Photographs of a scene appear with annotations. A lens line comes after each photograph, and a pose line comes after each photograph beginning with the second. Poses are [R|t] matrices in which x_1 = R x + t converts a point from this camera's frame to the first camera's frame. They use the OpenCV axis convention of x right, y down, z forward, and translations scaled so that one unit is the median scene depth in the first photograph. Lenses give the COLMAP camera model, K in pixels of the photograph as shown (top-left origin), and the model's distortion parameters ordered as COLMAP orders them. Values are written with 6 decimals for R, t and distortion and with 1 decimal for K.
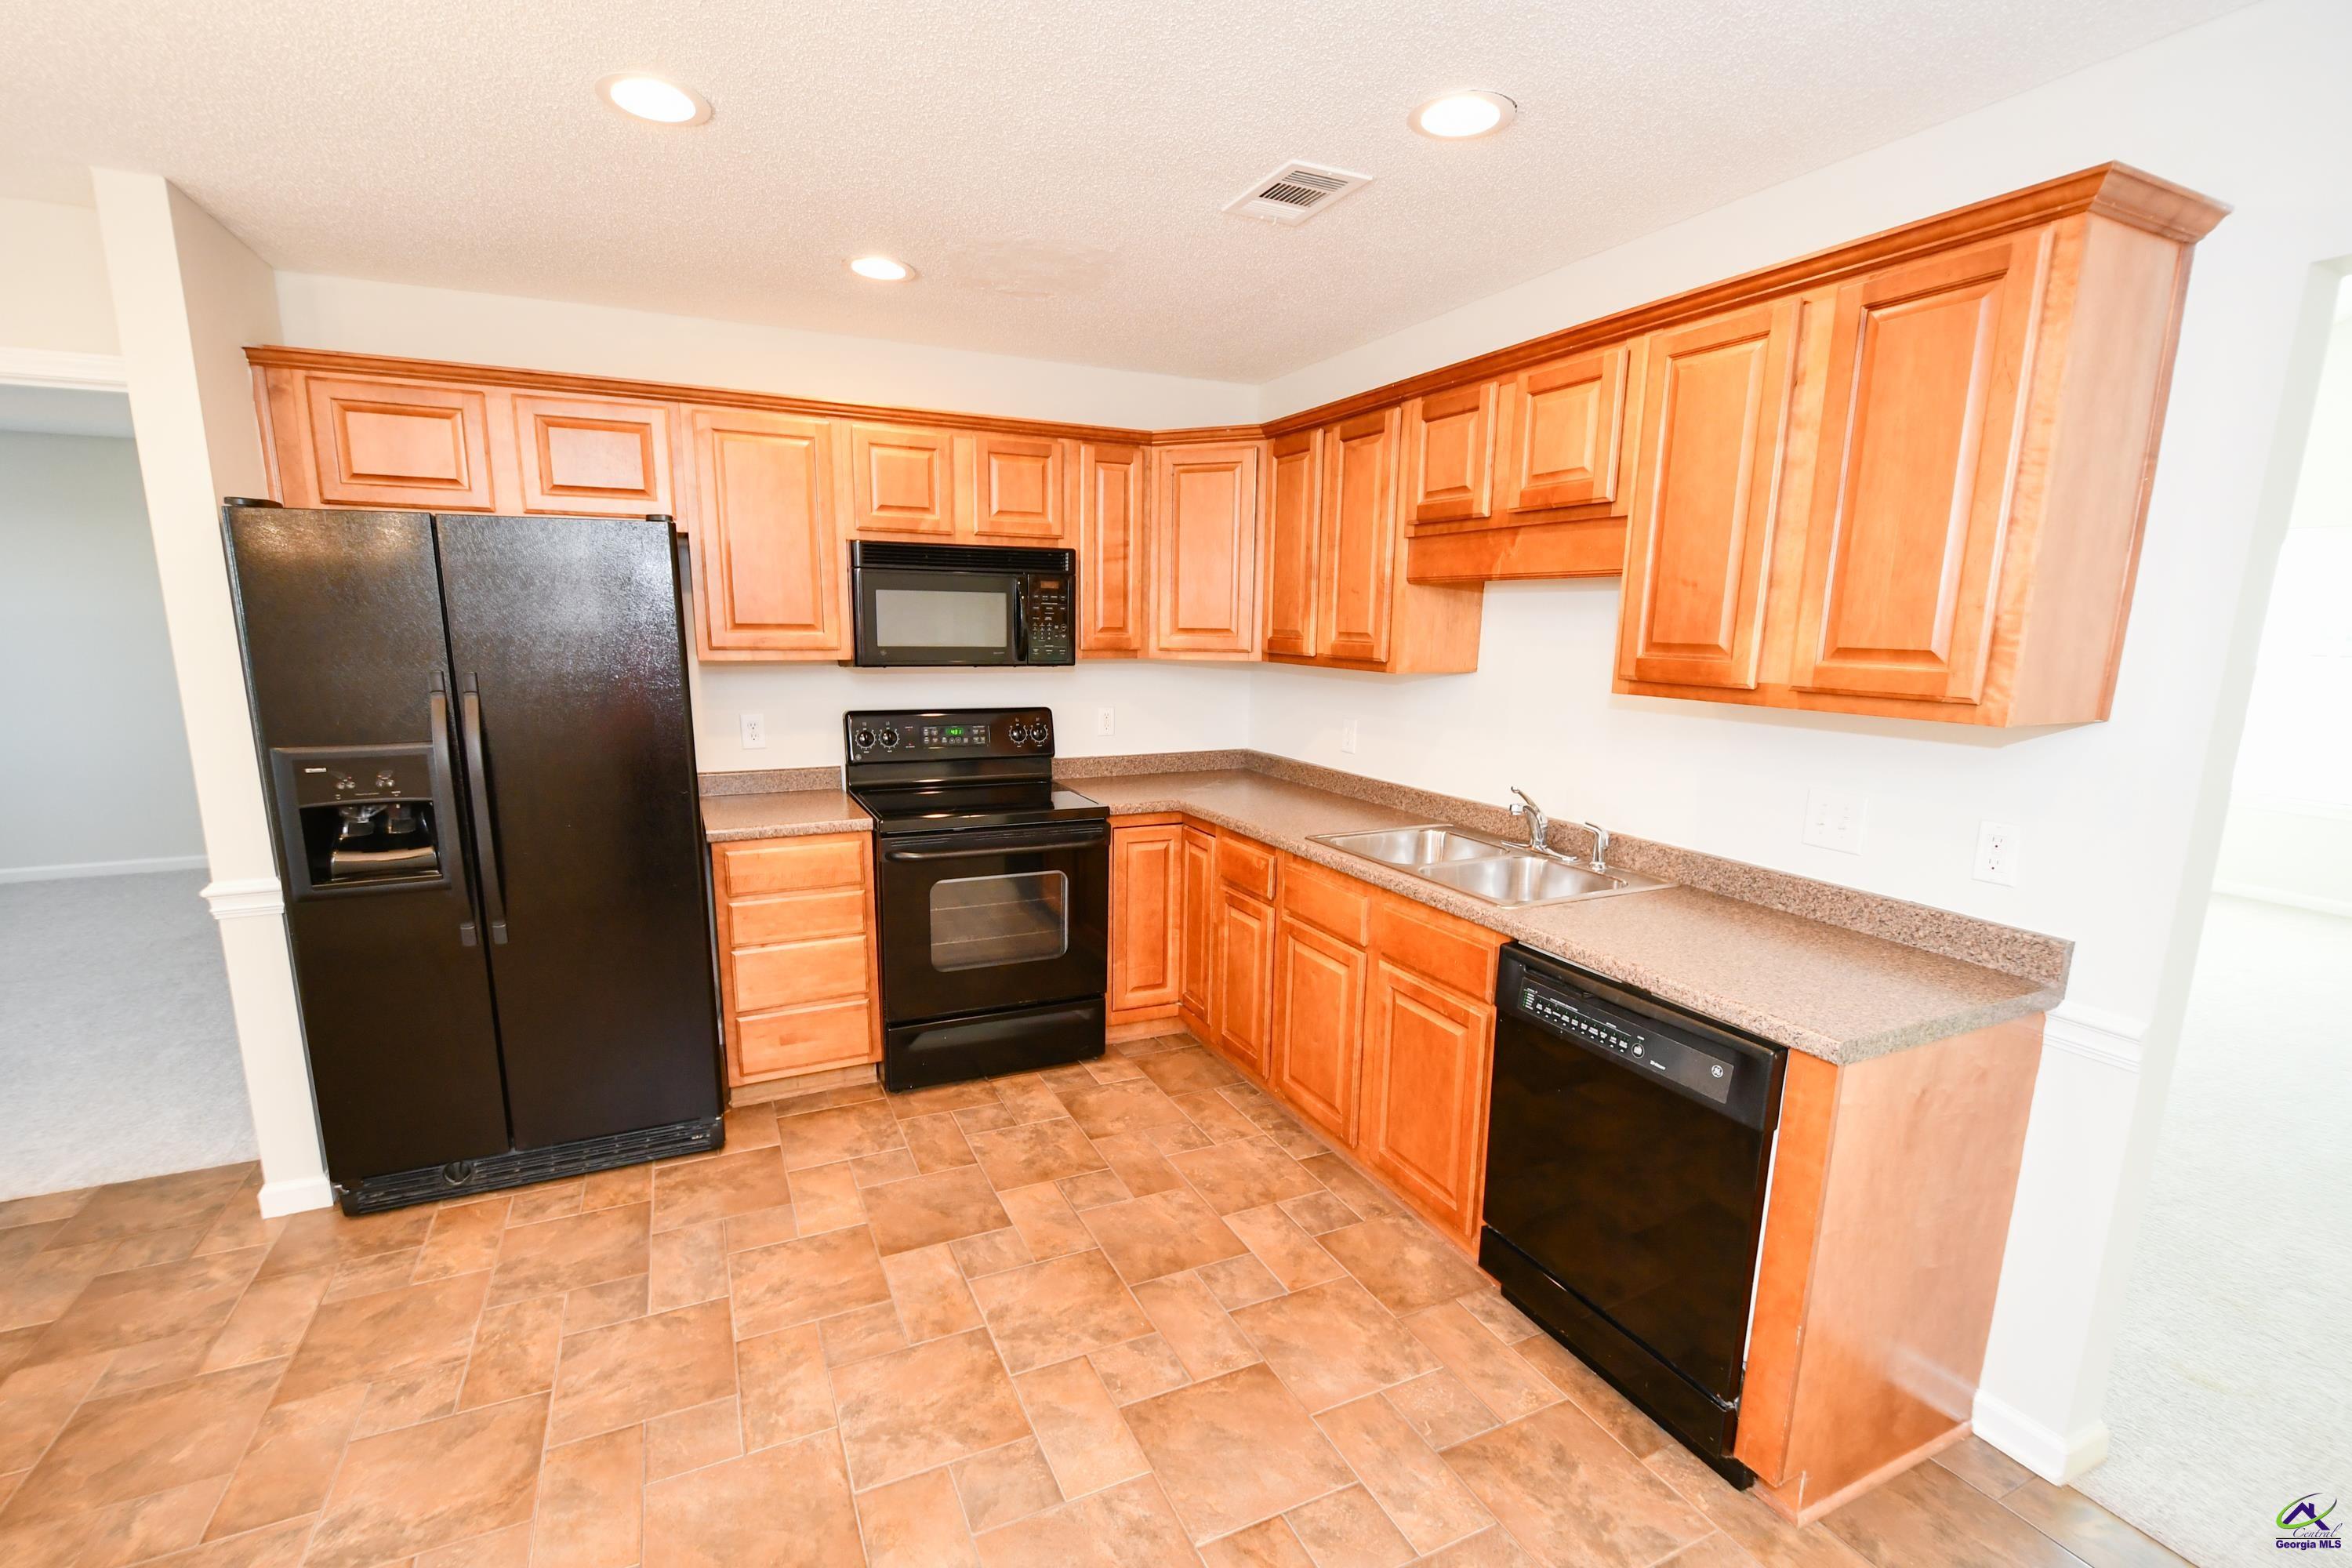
lens RADIAL K [[1009.5, 0, 1162.1], [0, 1009.5, 811.9], [0, 0, 1]] dist [-0.001251, -0.000583]
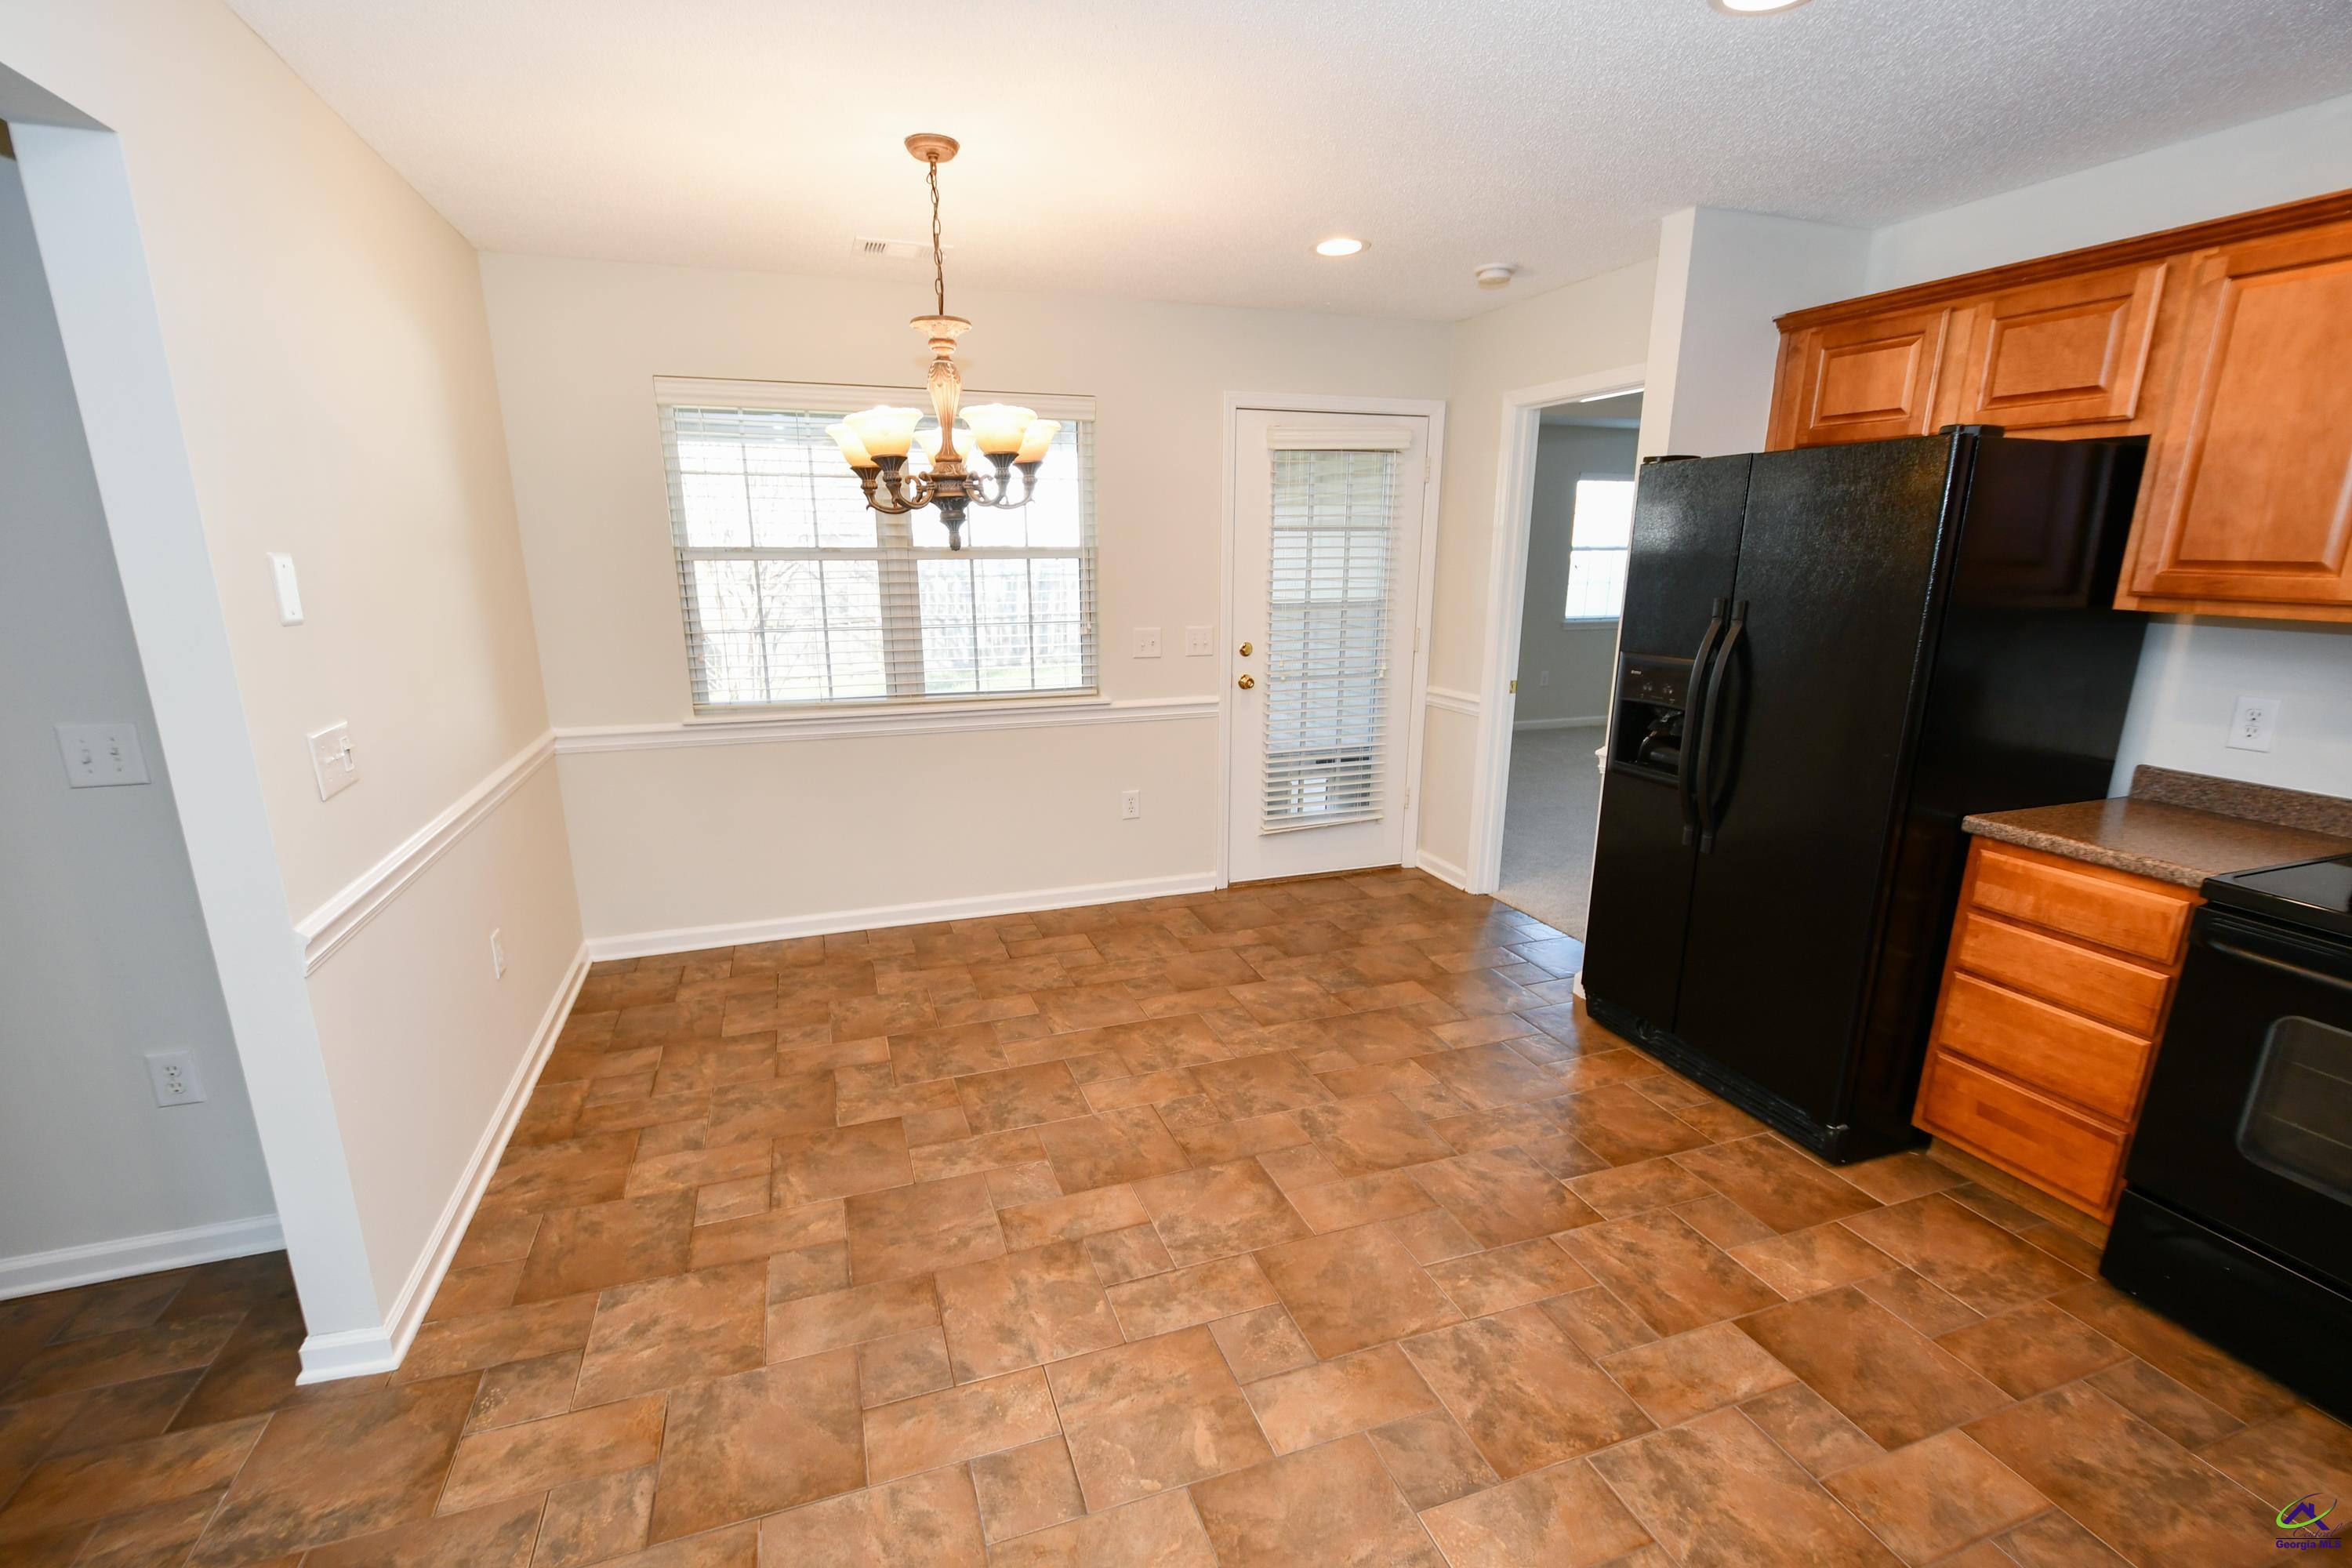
lens RADIAL K [[1038.5, 0, 1156.0], [0, 1038.5, 808.2], [0, 0, 1]] dist [-0.003839, -0.000452]
pose [[-0.105353, 0.237316, -0.965703, 0.452027], [-0.184922, 0.949494, 0.253507, -0.084654], [0.977090, 0.205287, -0.056147, 0.442811]]
